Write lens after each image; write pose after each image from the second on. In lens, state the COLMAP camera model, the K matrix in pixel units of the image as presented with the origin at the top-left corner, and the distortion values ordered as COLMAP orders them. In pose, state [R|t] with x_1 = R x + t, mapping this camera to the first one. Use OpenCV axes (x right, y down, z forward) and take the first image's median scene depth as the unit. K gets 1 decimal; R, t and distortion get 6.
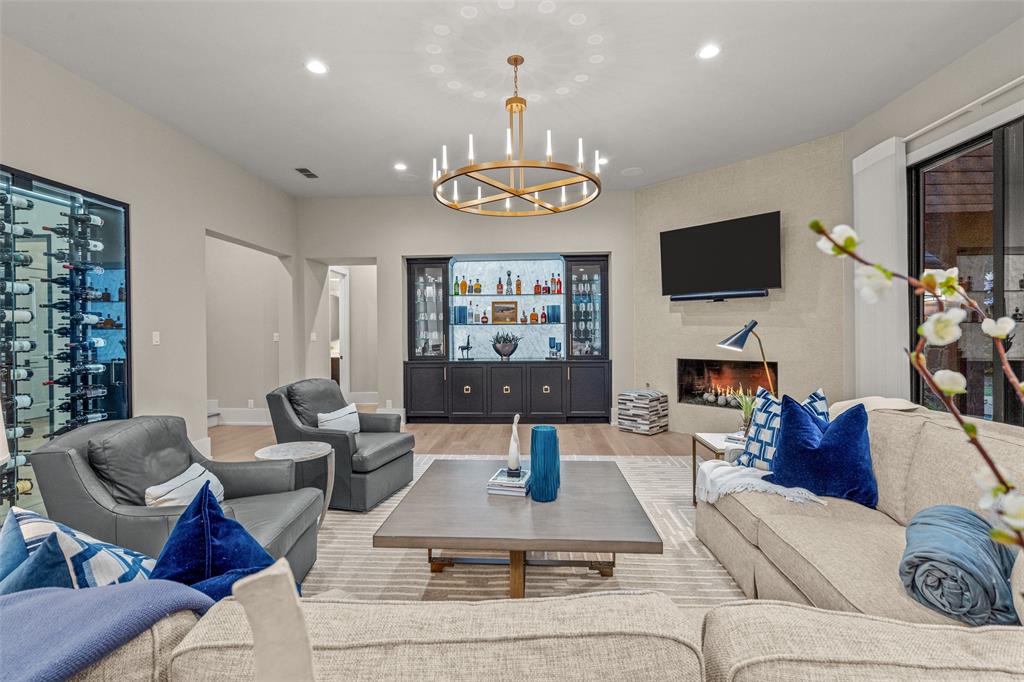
lens RADIAL K [[472.2, 0, 508.3], [0, 472.2, 336.2], [0, 0, 1]] dist [-0.006316, 0.002301]
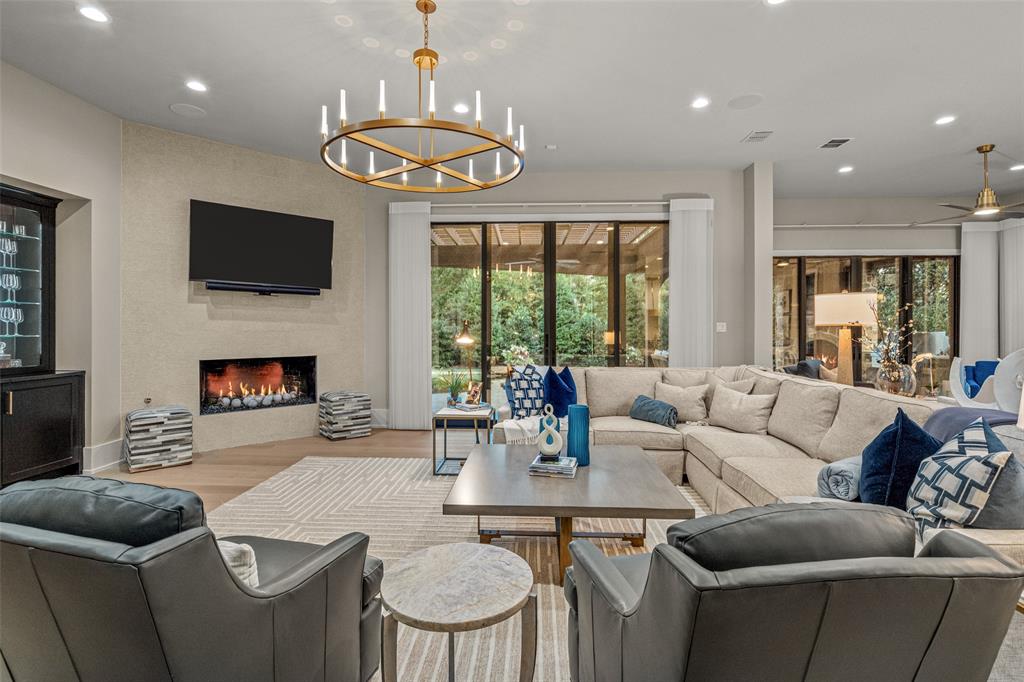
lens RADIAL K [[472.2, 0, 512.7], [0, 472.2, 330.1], [0, 0, 1]] dist [-0.006316, 0.002301]
pose [[-0.024882, 0.004942, 0.999678, -0.398753], [0.007025, 0.999964, -0.004769, 0.002760], [-0.999666, 0.006904, -0.024915, 0.421542]]
